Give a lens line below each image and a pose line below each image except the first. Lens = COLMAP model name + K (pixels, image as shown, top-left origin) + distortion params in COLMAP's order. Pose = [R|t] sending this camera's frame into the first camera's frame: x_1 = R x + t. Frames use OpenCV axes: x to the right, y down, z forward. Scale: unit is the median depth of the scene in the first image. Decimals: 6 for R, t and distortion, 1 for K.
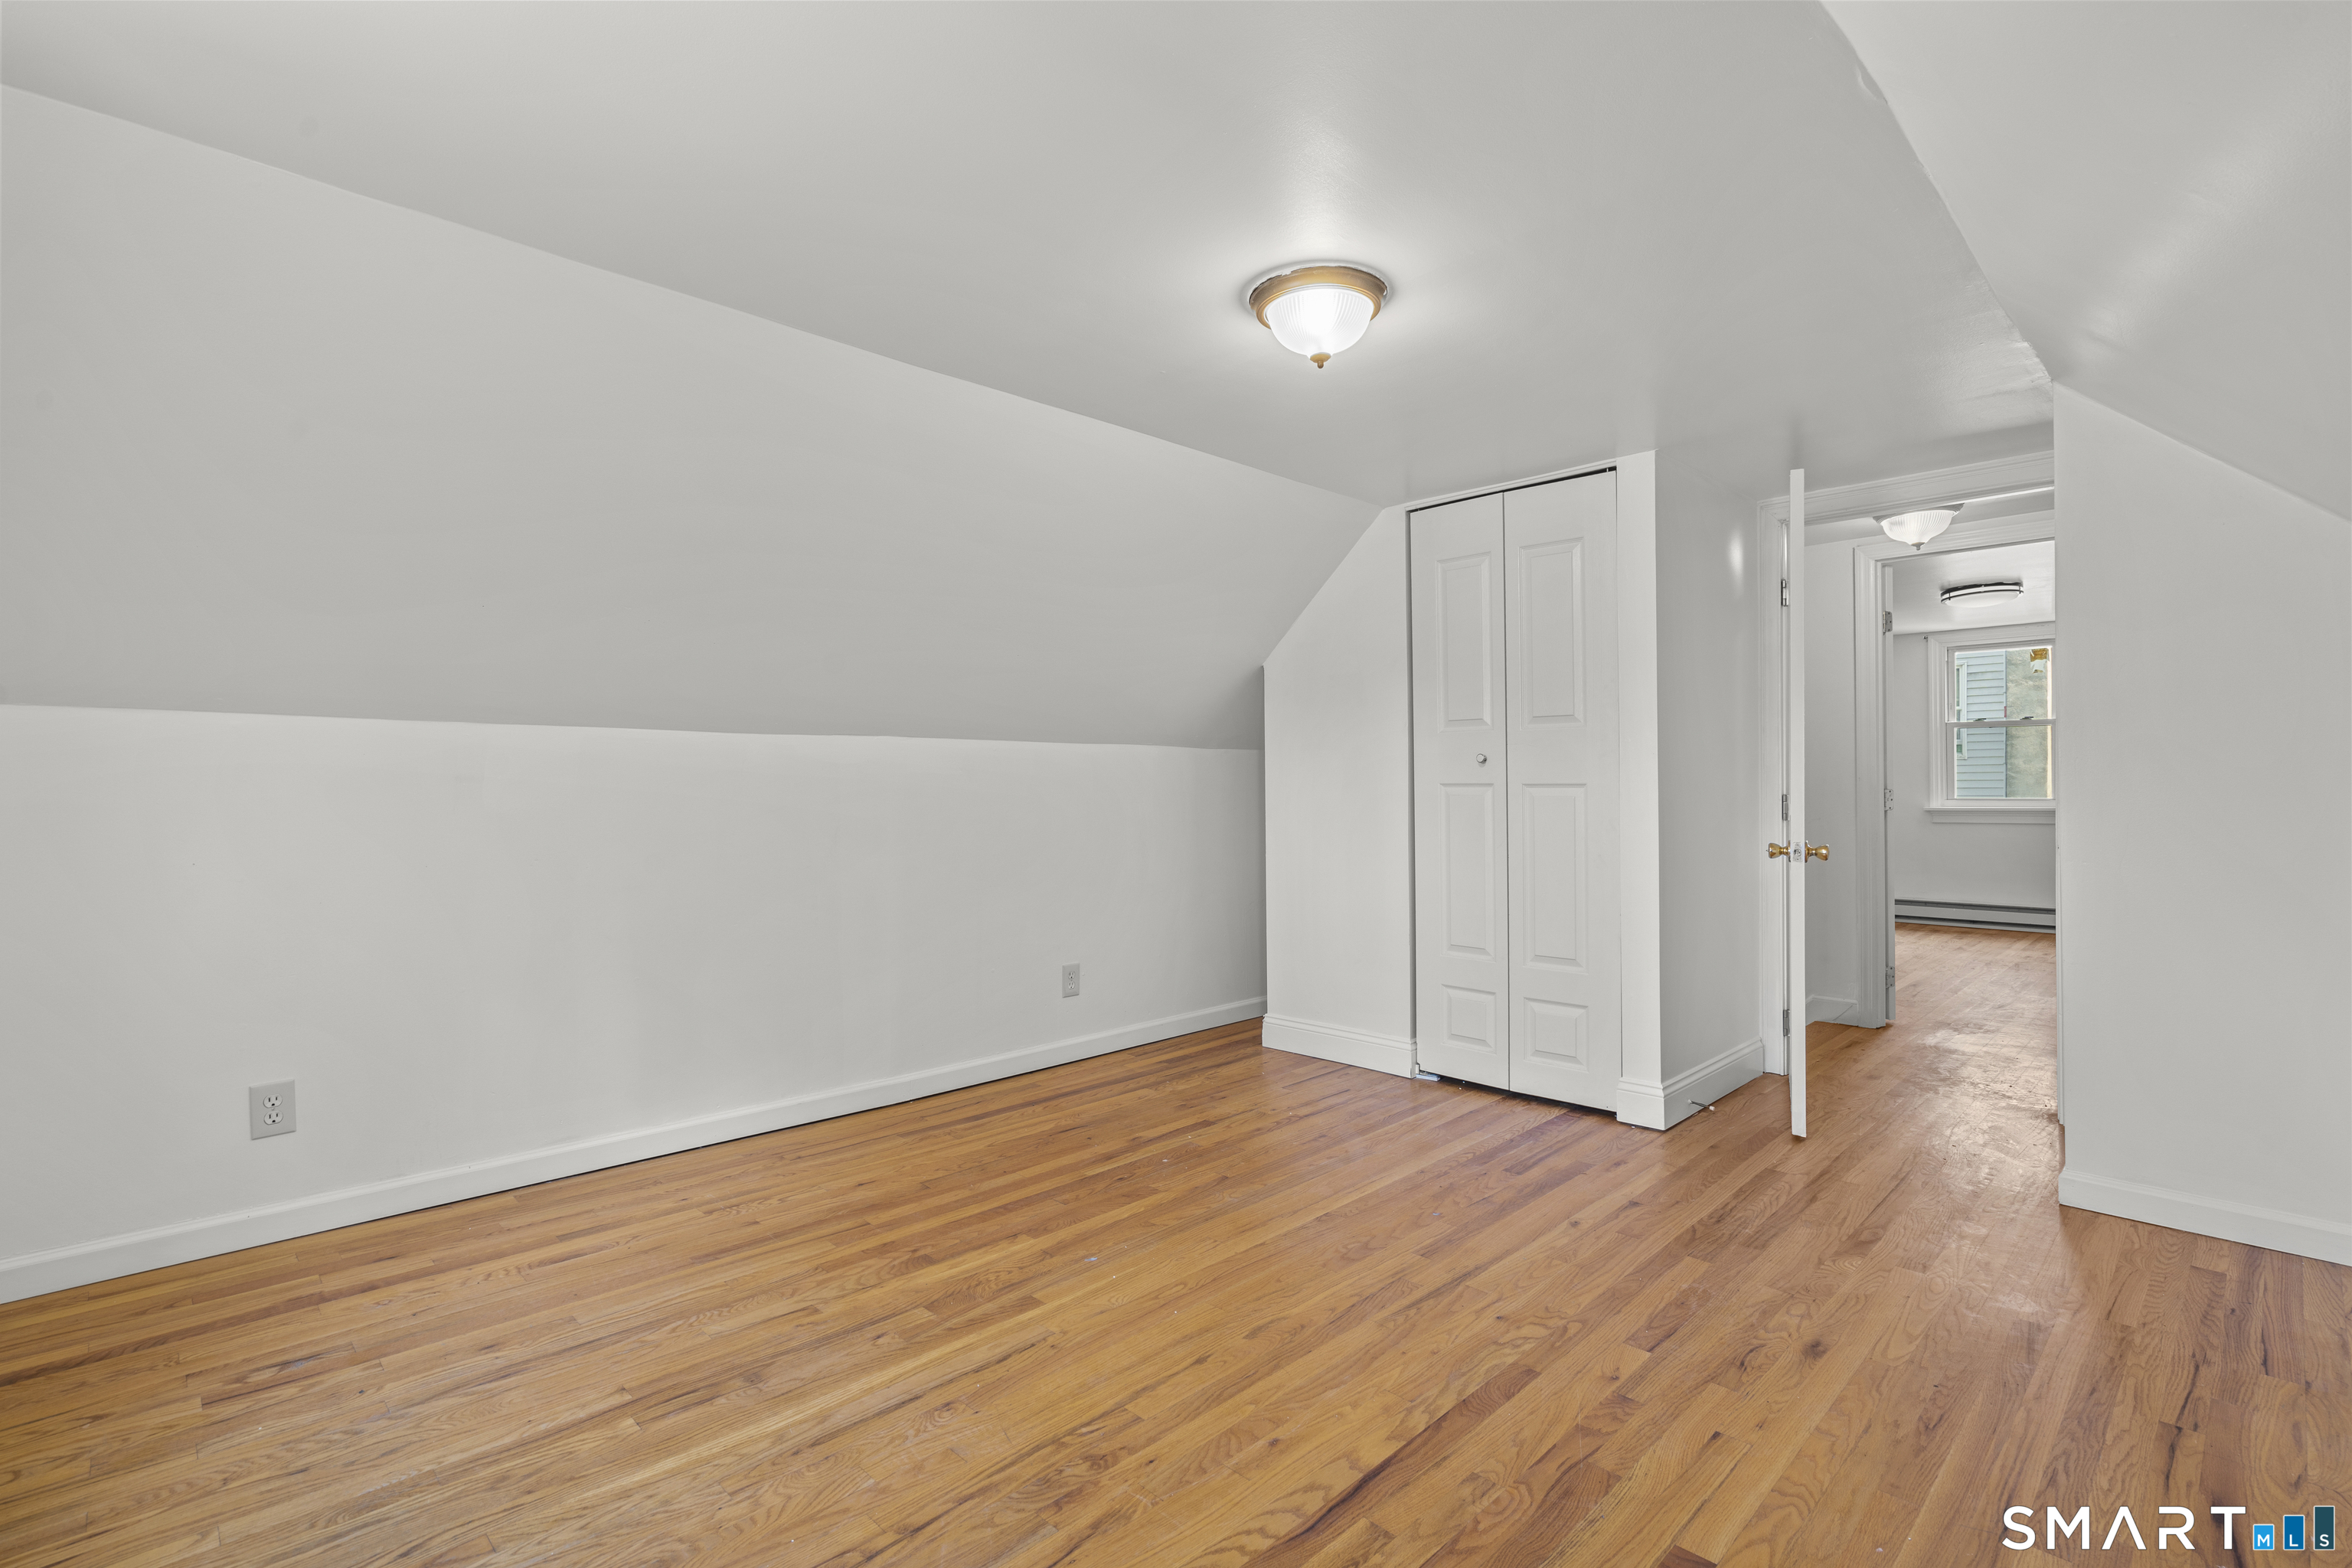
lens RADIAL K [[1076.7, 0, 1166.2], [0, 1076.7, 789.0], [0, 0, 1]] dist [0.000453, 0.001879]
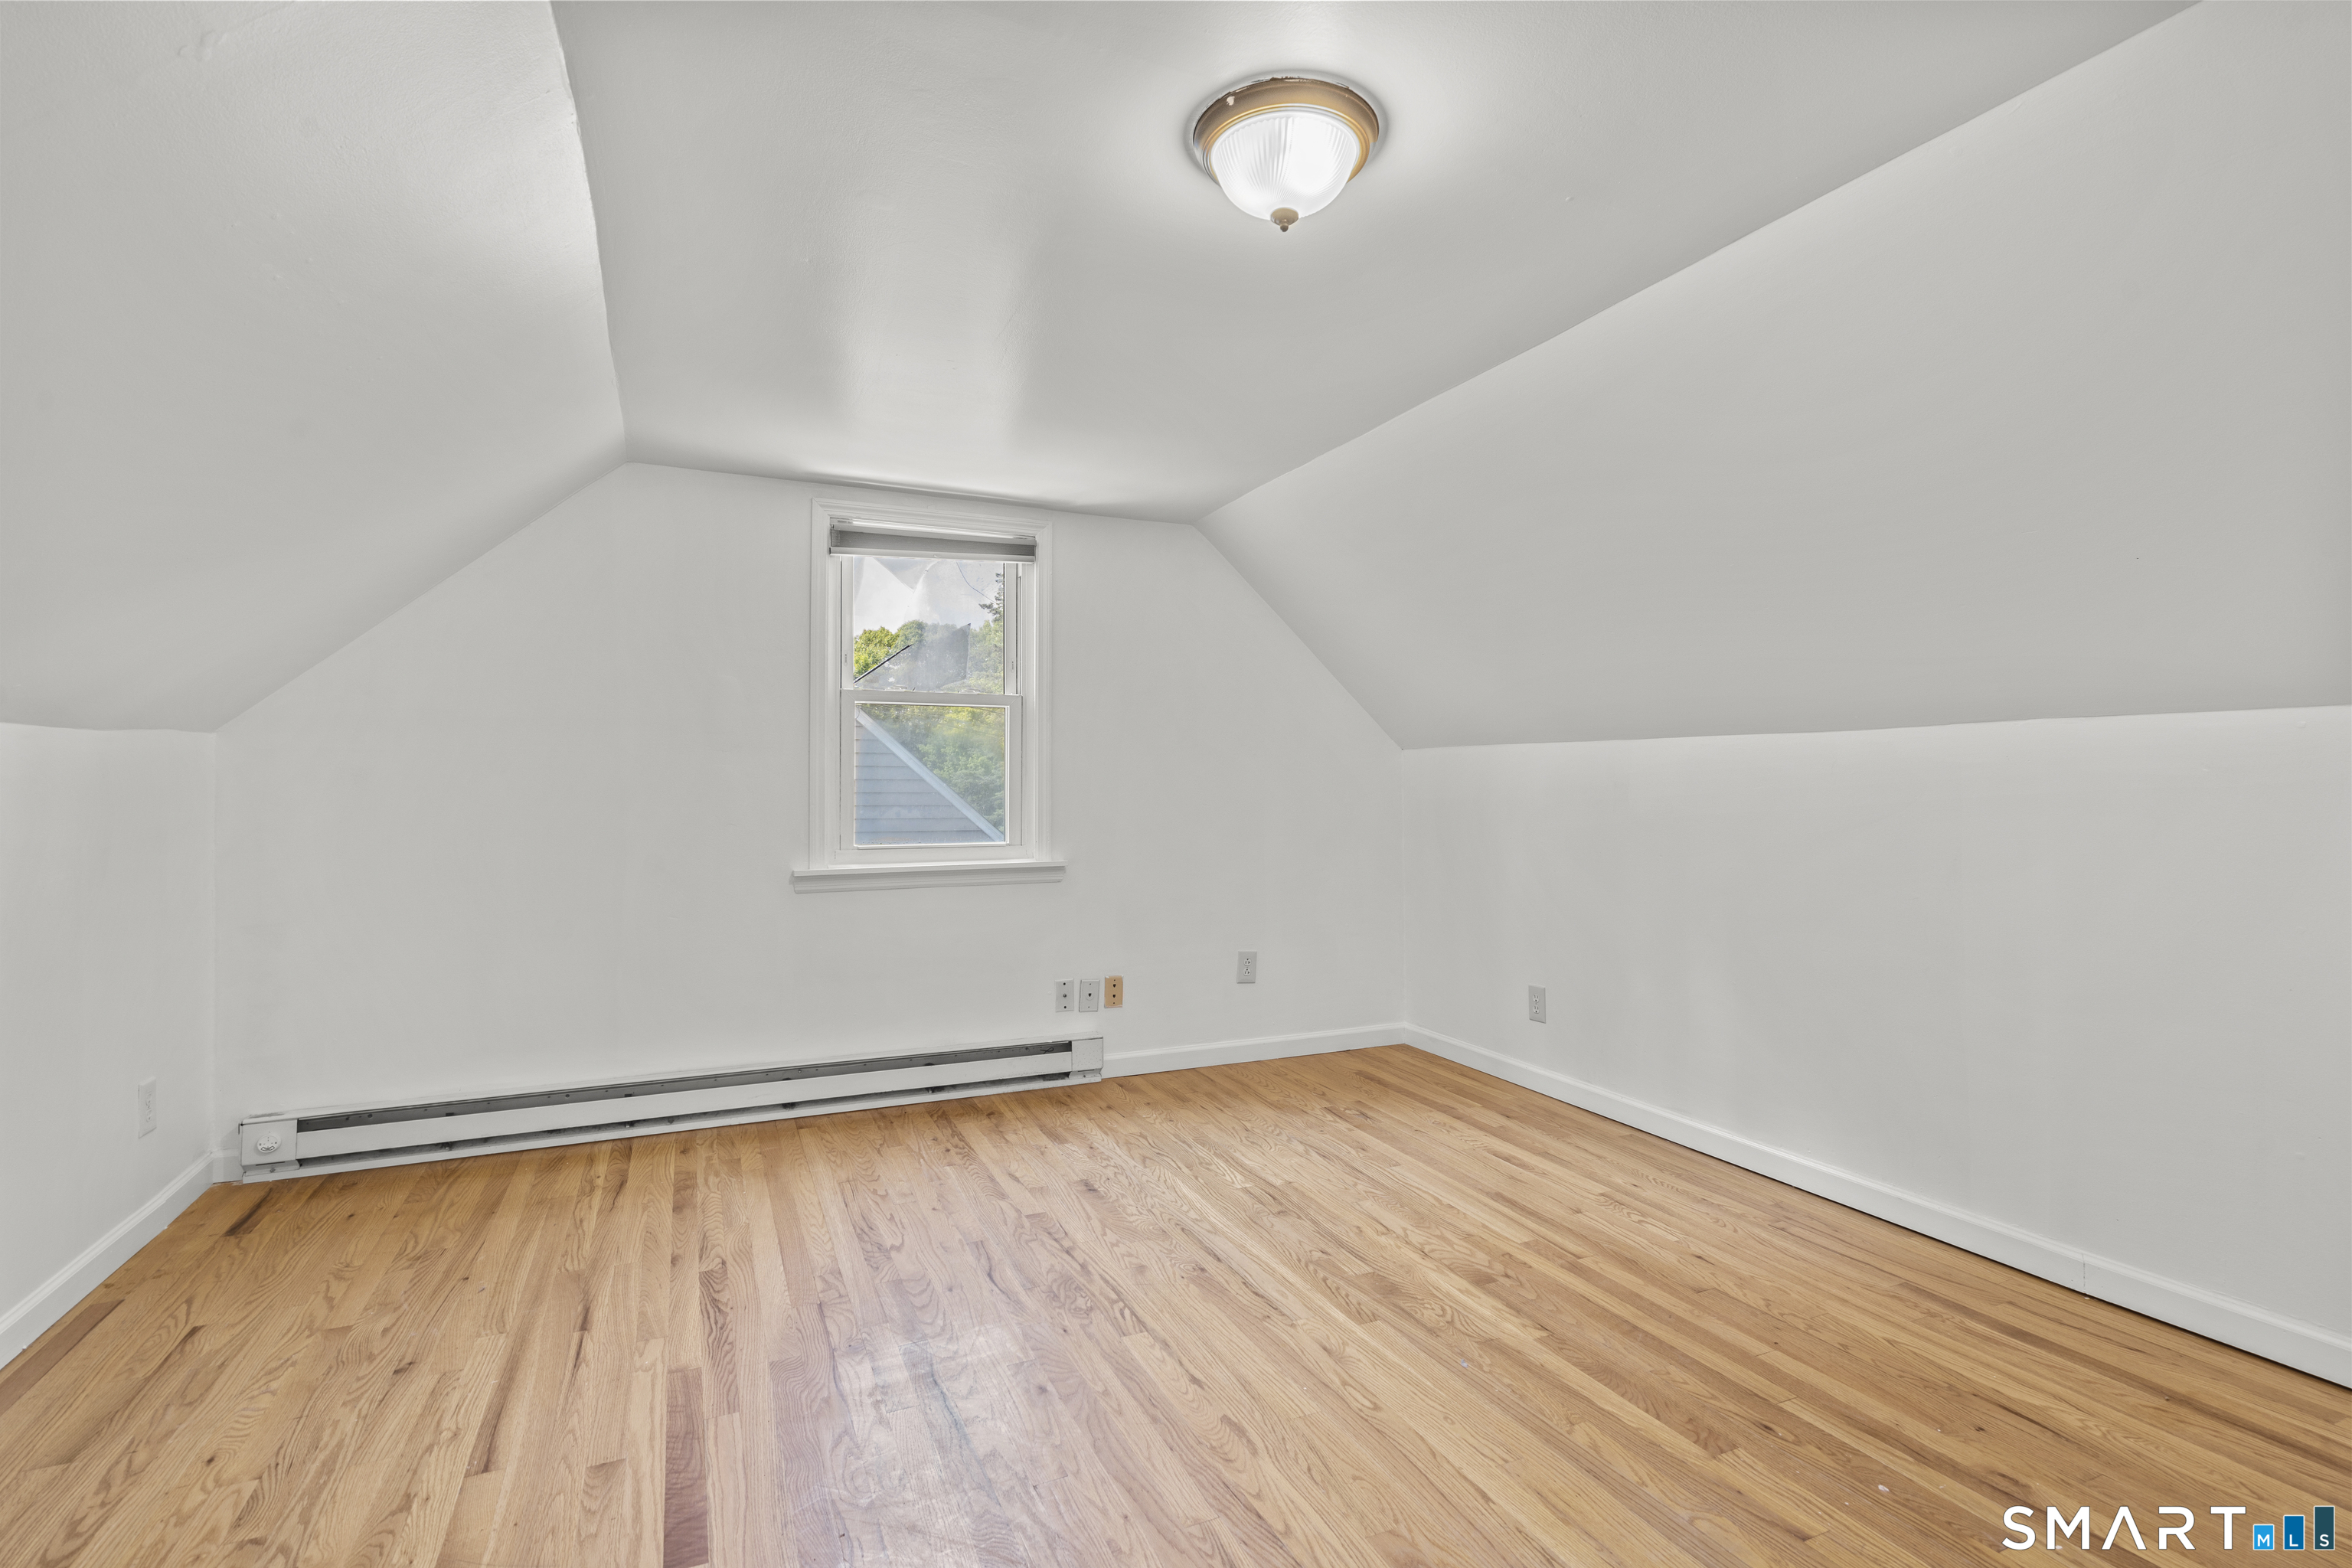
lens RADIAL K [[1076.7, 0, 1169.4], [0, 1076.7, 783.9], [0, 0, 1]] dist [0.000453, 0.001879]
pose [[-0.328366, -0.001913, -0.944549, 0.761950], [-0.003687, 0.999993, -0.000743, -0.000613], [0.944543, 0.003239, -0.328371, 1.038011]]
